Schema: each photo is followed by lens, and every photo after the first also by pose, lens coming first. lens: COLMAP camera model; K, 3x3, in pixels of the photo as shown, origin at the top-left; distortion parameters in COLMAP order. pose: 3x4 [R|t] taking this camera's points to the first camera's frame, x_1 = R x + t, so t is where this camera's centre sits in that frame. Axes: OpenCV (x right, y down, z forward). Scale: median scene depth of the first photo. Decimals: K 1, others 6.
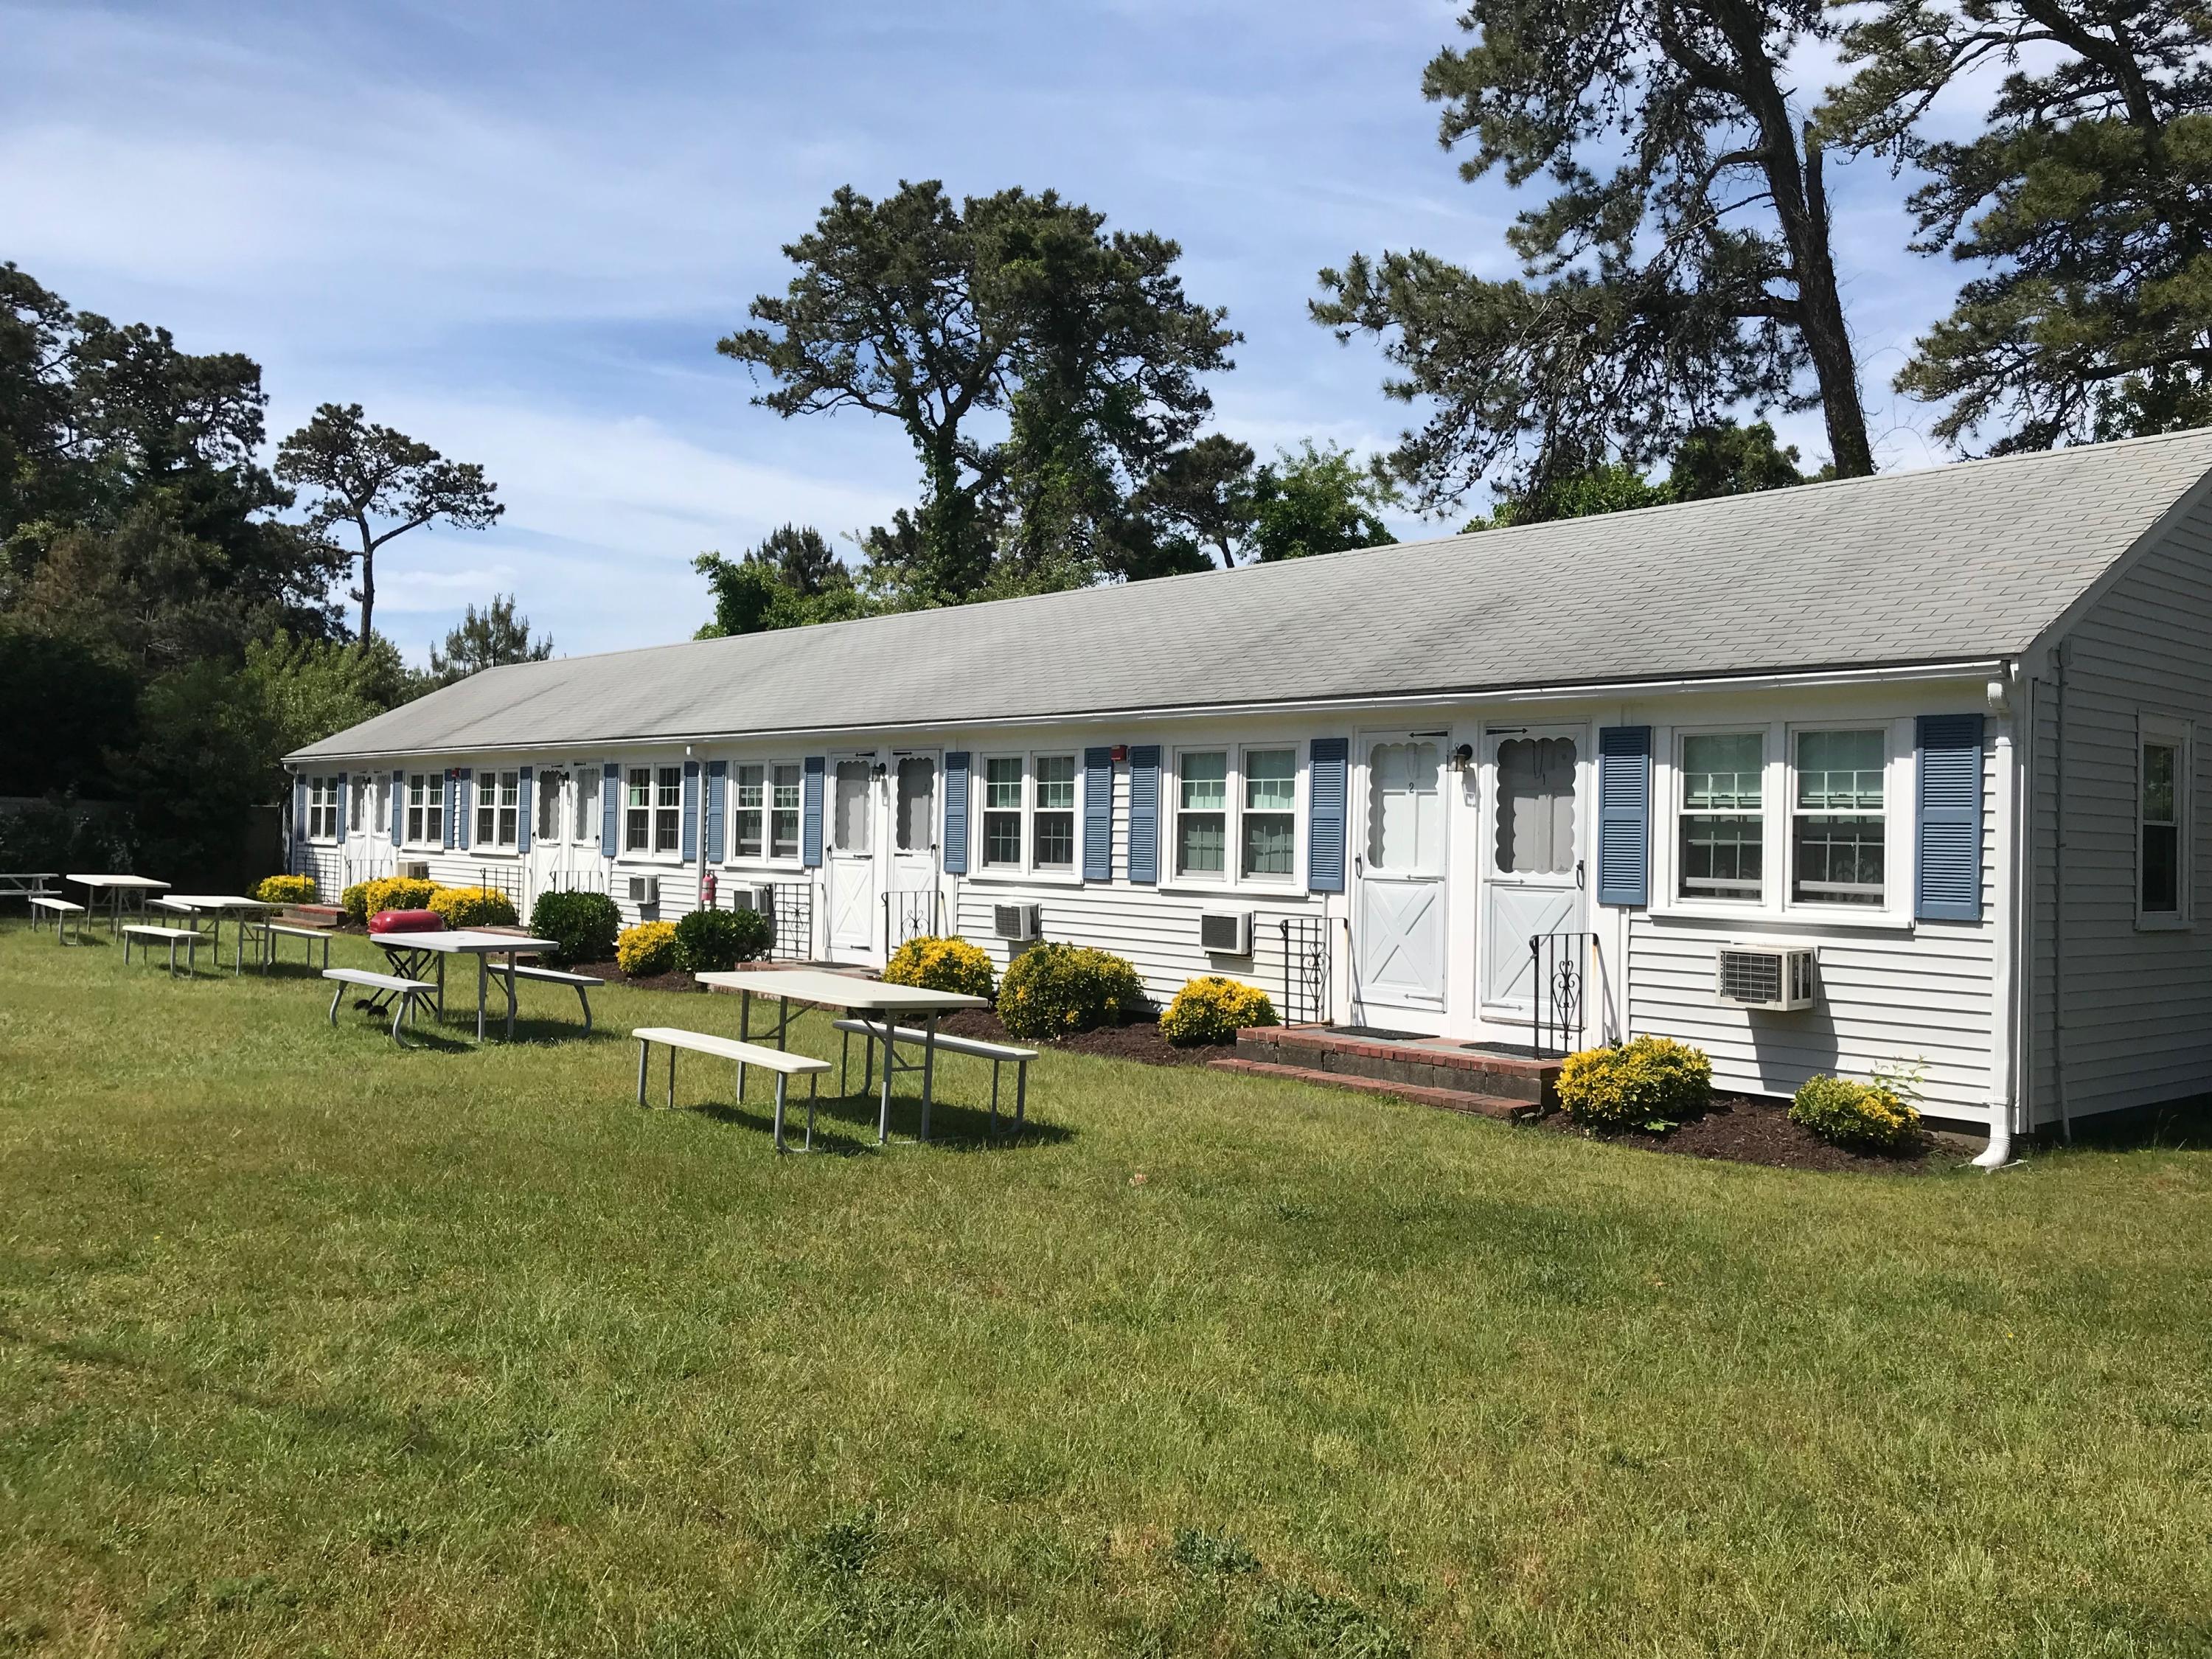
lens RADIAL K [[1831.3, 0, 1093.7], [0, 1831.3, 766.9], [0, 0, 1]] dist [0.015072, 0.015956]
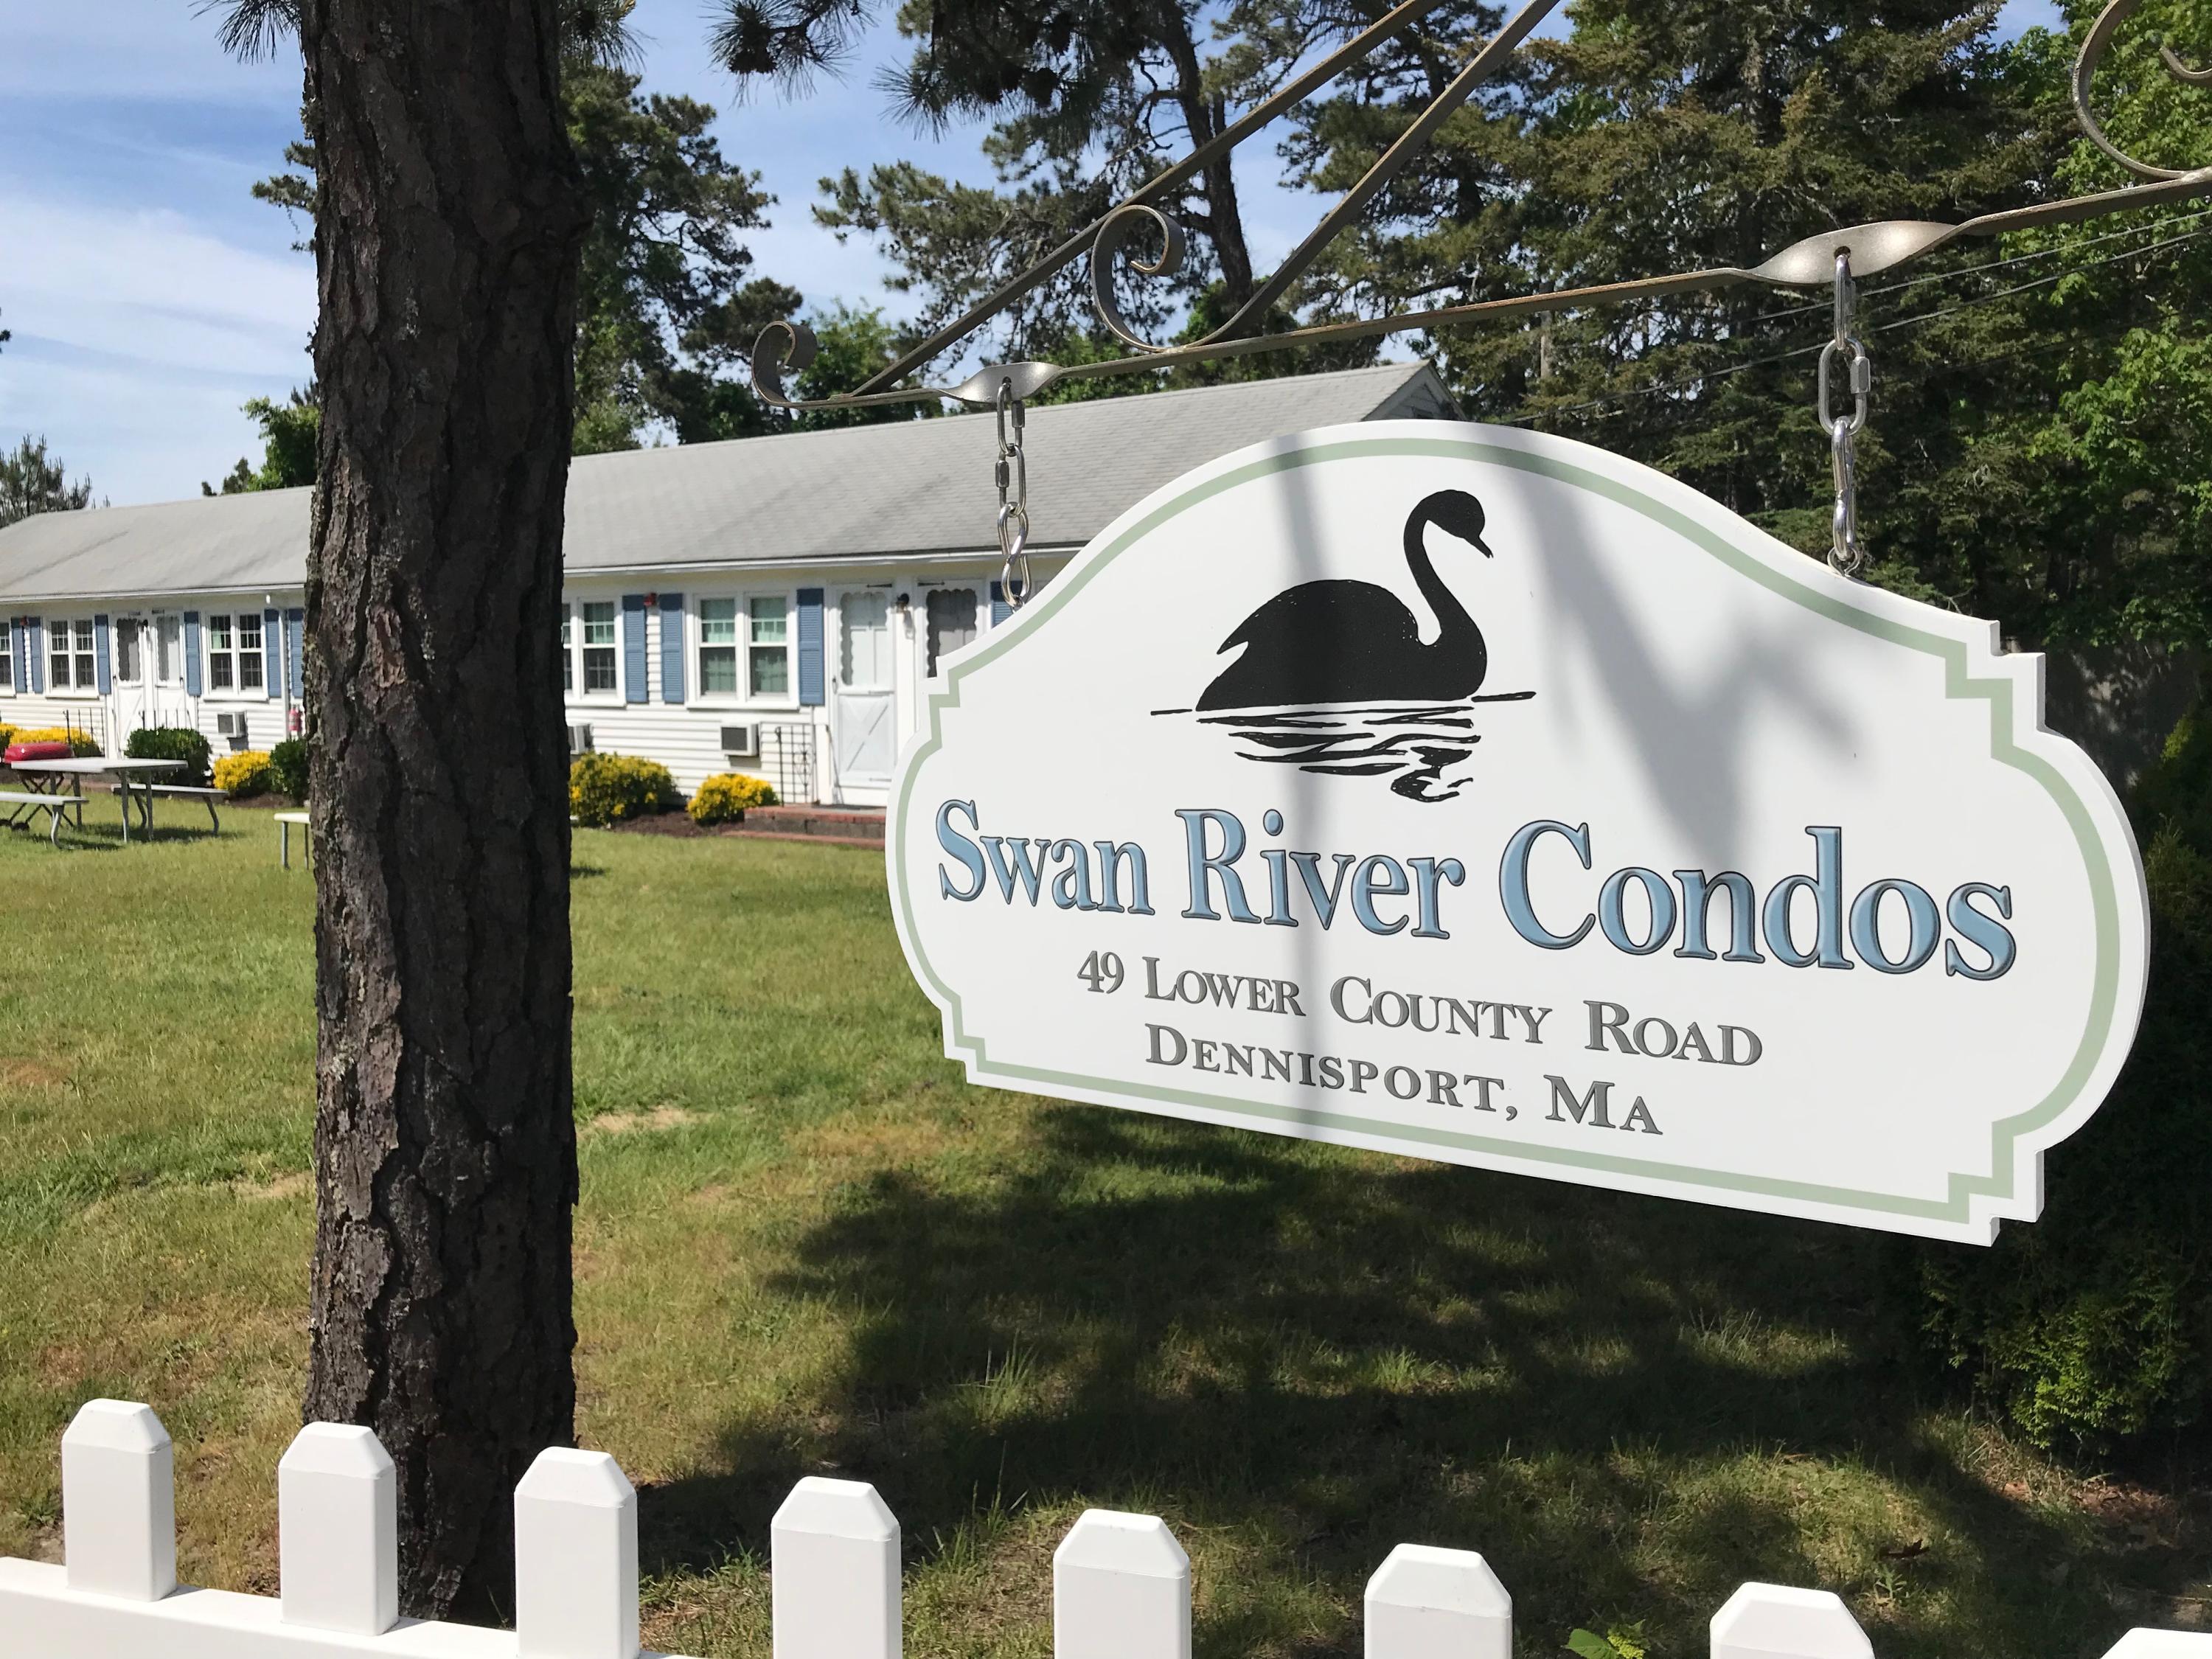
lens RADIAL K [[1831.3, 0, 1093.7], [0, 1831.3, 766.9], [0, 0, 1]] dist [0.015072, 0.015956]
pose [[0.975092, -0.039555, 0.218245, 0.023434], [0.017831, 0.994764, 0.100628, -0.010872], [-0.221083, -0.094230, 0.970692, -0.216091]]
